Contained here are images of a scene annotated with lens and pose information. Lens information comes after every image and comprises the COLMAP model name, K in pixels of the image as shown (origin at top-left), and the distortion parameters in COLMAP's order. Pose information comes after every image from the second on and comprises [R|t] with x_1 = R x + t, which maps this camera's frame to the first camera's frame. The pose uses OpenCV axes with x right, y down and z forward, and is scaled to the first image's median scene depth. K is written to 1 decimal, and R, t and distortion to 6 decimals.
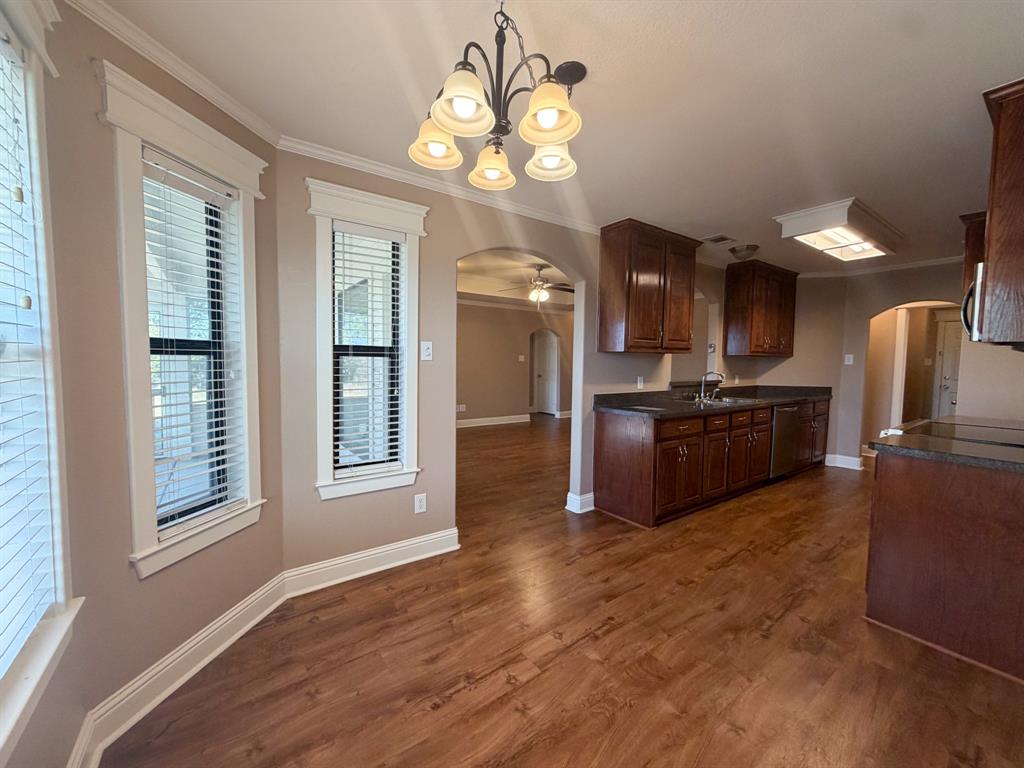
lens RADIAL K [[410.3, 0, 509.4], [0, 410.3, 384.5], [0, 0, 1]] dist [0.001886, 0.000311]
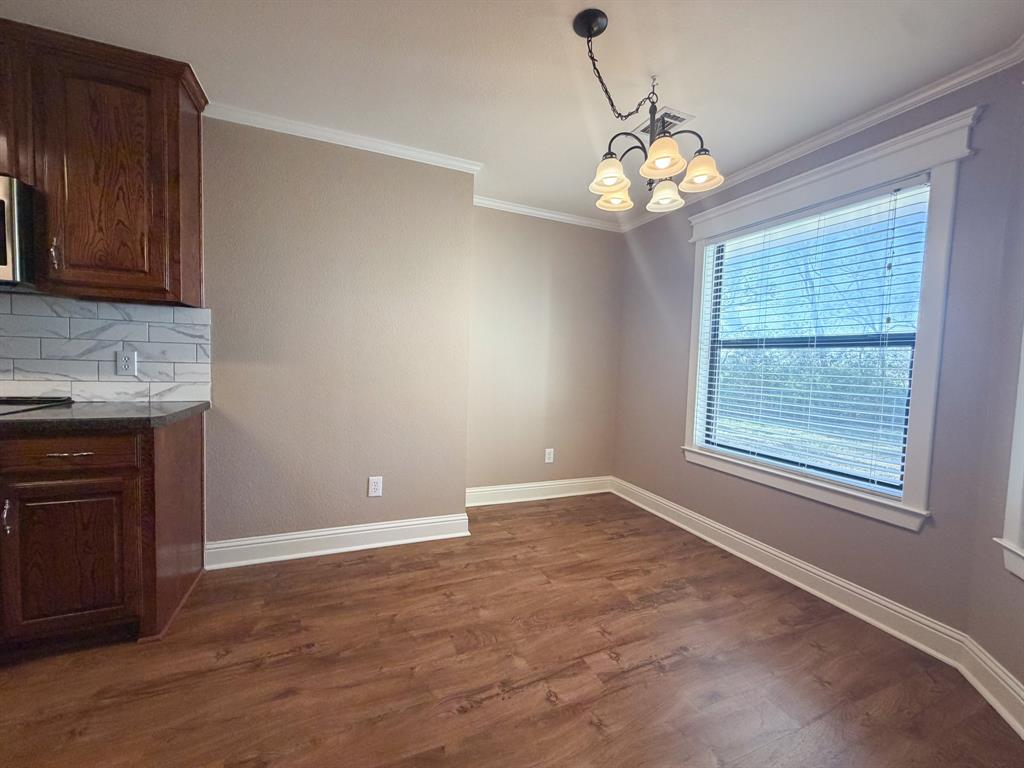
lens RADIAL K [[410.4, 0, 512.0], [0, 410.4, 384.0], [0, 0, 1]] dist [-0.001412, -0.000048]
pose [[-0.973991, -0.055647, 0.219648, 0.031538], [-0.029873, 0.992449, 0.118967, -0.021150], [-0.224610, 0.109311, -0.968298, 0.927703]]
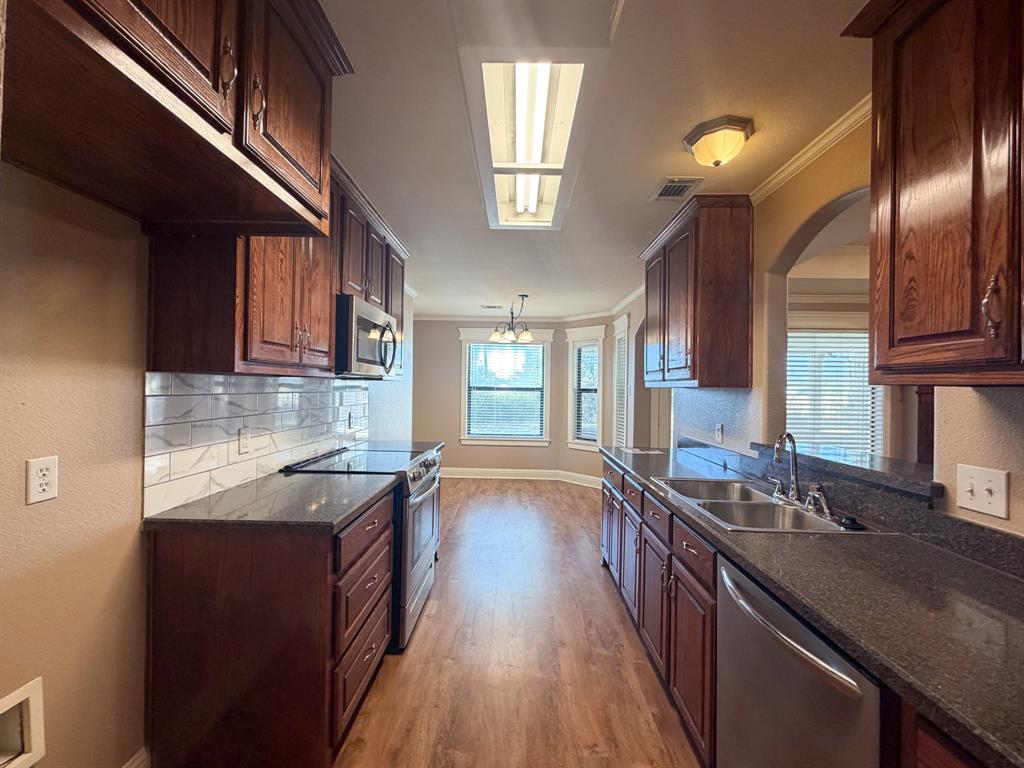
lens RADIAL K [[423.5, 0, 512.0], [0, 423.5, 384.0], [0, 0, 1]] dist [0.000189, 0.000163]
pose [[-0.596128, -0.026658, -0.802447, 1.198542], [-0.071098, 0.997275, 0.019688, -0.081222], [0.799735, 0.068789, -0.596399, 1.275349]]
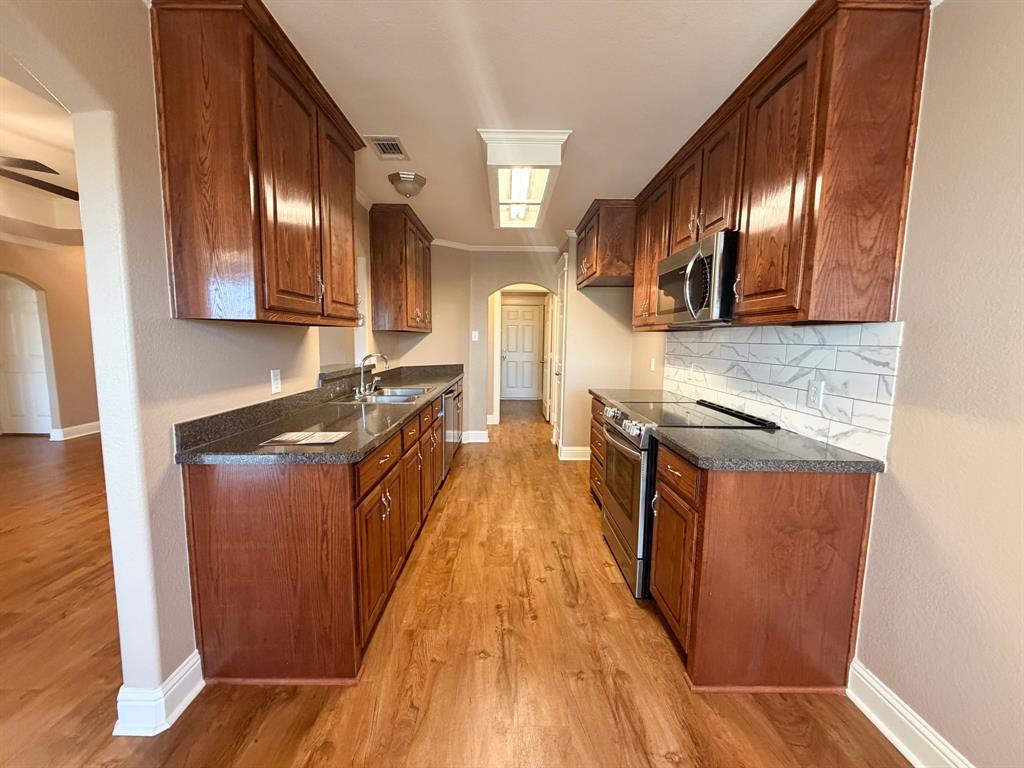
lens RADIAL K [[410.4, 0, 512.0], [0, 410.4, 384.0], [0, 0, 1]] dist [-0.001412, -0.000048]
pose [[0.573766, -0.093954, 0.813613, 0.072691], [0.043763, 0.995496, 0.084095, -0.035807], [-0.817849, -0.012645, 0.575293, 0.504487]]
